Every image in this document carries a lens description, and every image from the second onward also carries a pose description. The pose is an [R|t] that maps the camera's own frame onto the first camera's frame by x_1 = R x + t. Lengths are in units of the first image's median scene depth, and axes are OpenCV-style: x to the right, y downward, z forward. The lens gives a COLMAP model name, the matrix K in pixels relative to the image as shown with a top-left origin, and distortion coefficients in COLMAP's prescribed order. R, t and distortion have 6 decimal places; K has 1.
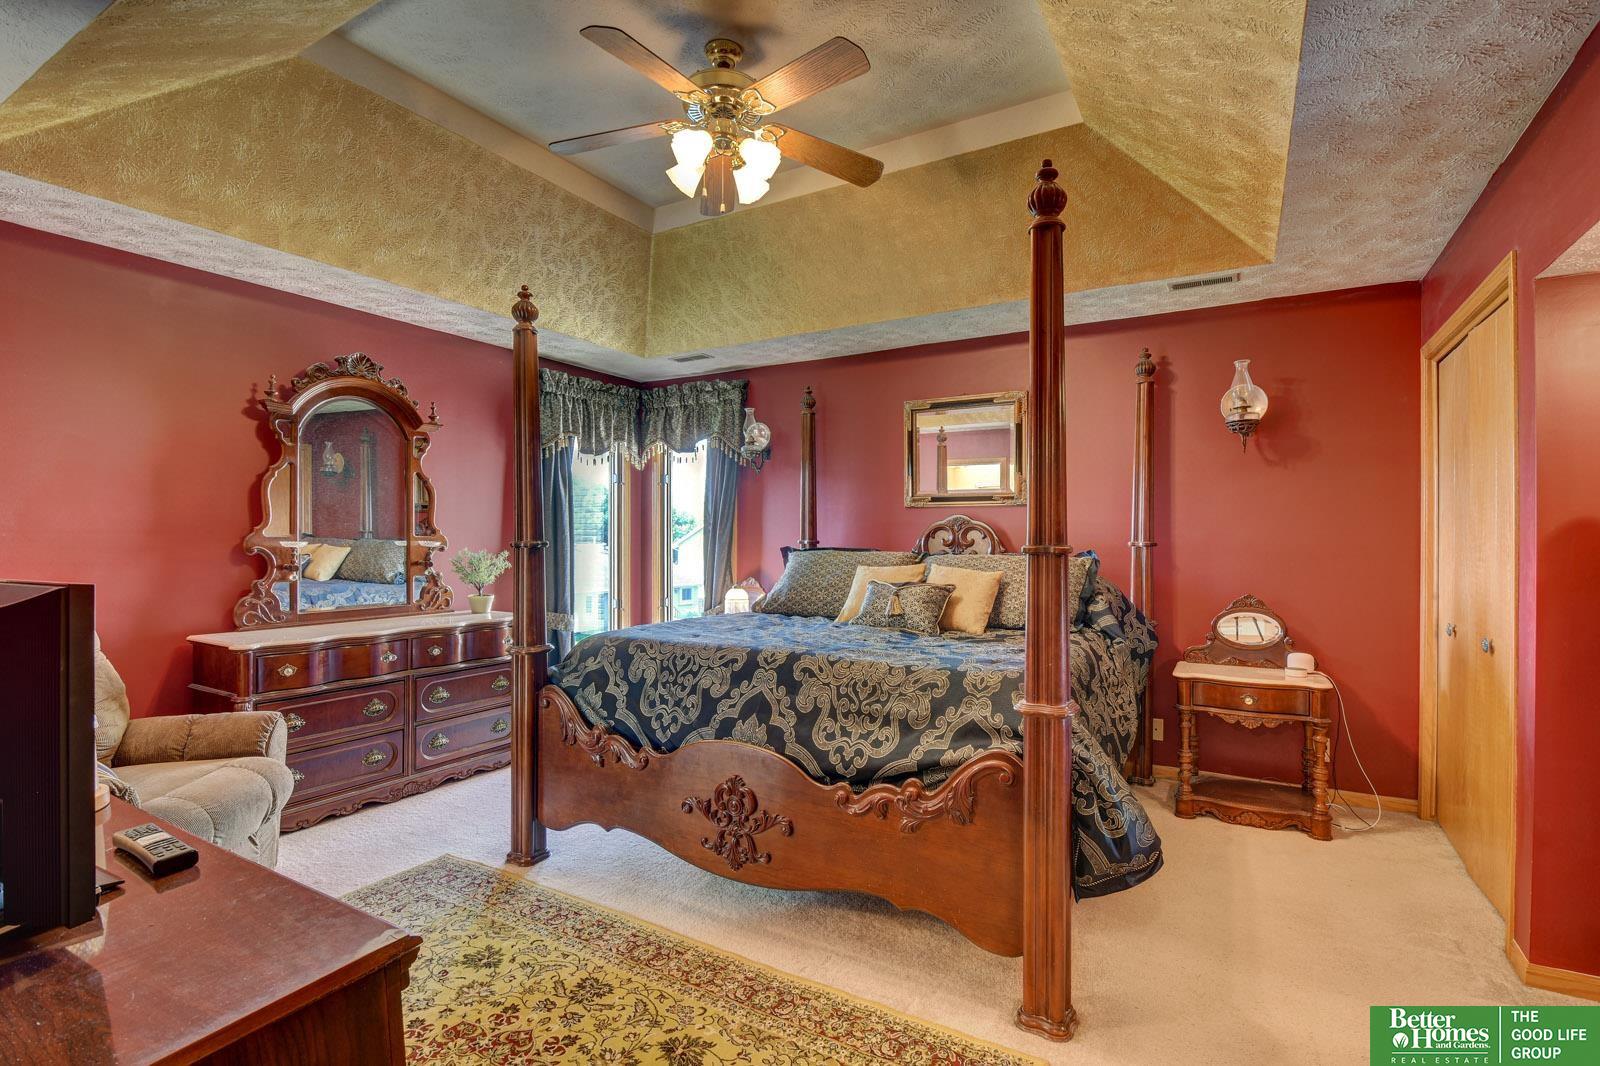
lens RADIAL K [[750.2, 0, 804.1], [0, 750.2, 537.2], [0, 0, 1]] dist [-0.004152, -0.004129]
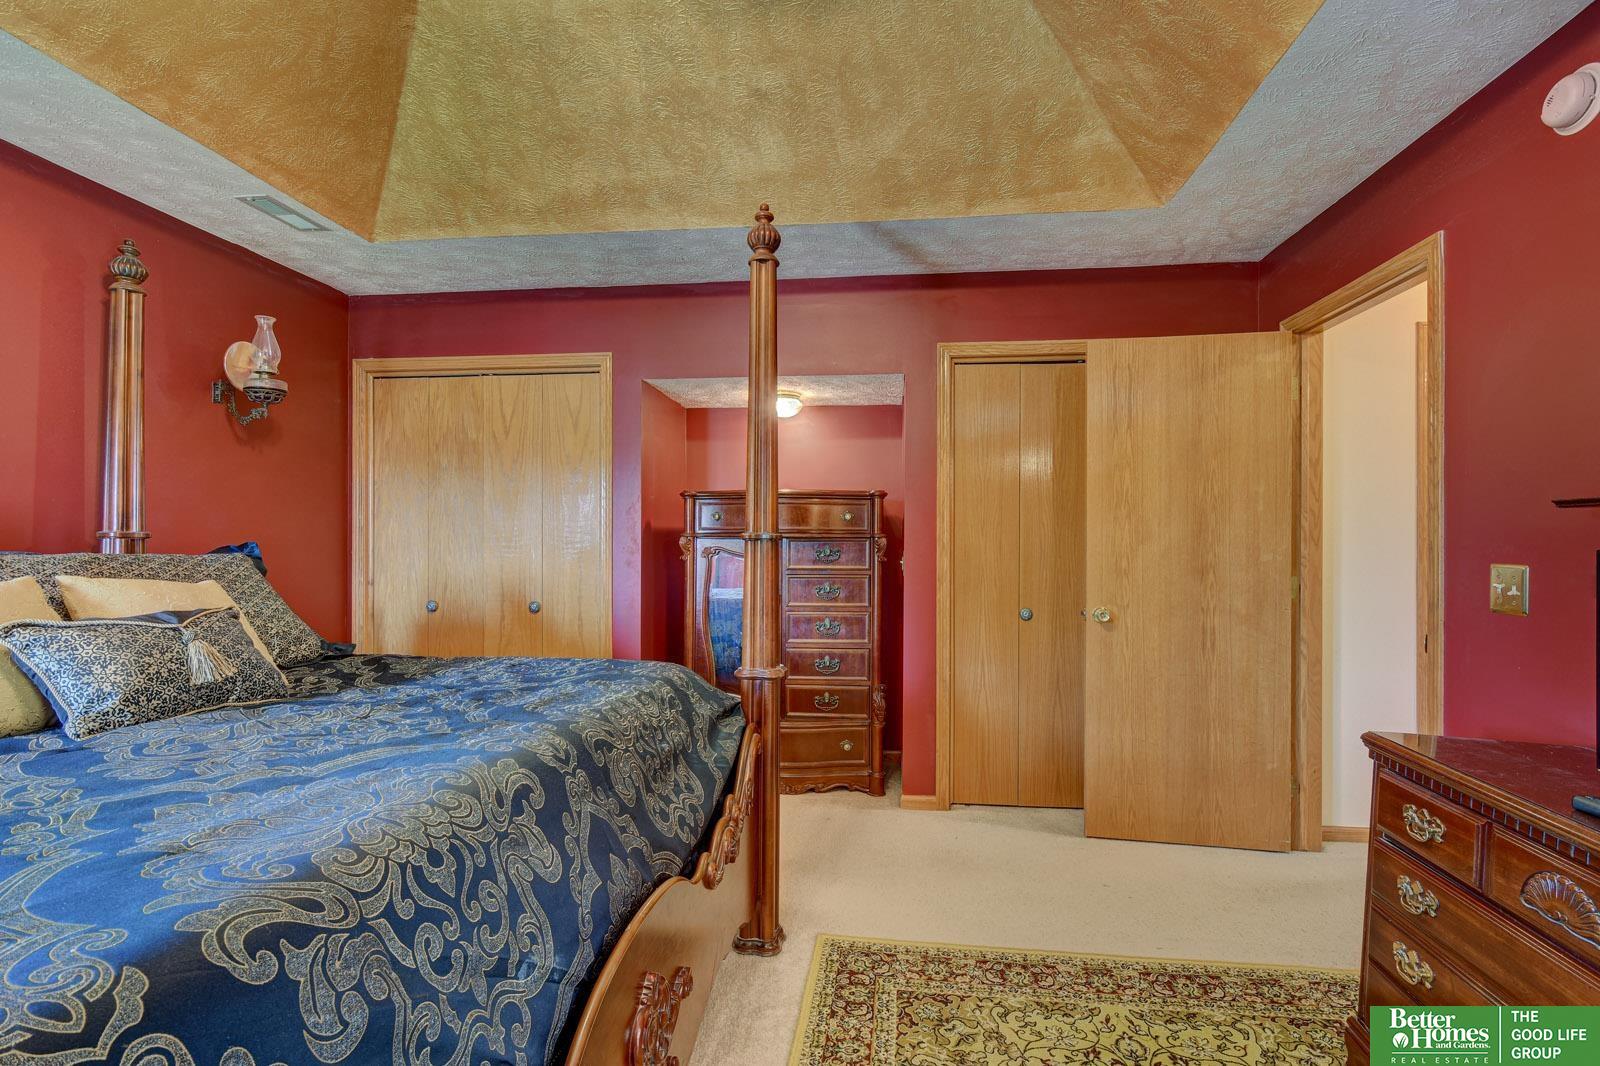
lens RADIAL K [[735.3, 0, 807.6], [0, 735.3, 538.6], [0, 0, 1]] dist [-0.001003, -0.001864]
pose [[-0.401337, 0.002725, 0.915926, -0.534715], [-0.005848, 0.999968, -0.005538, 0.017905], [-0.915912, -0.007579, -0.401308, 0.986827]]
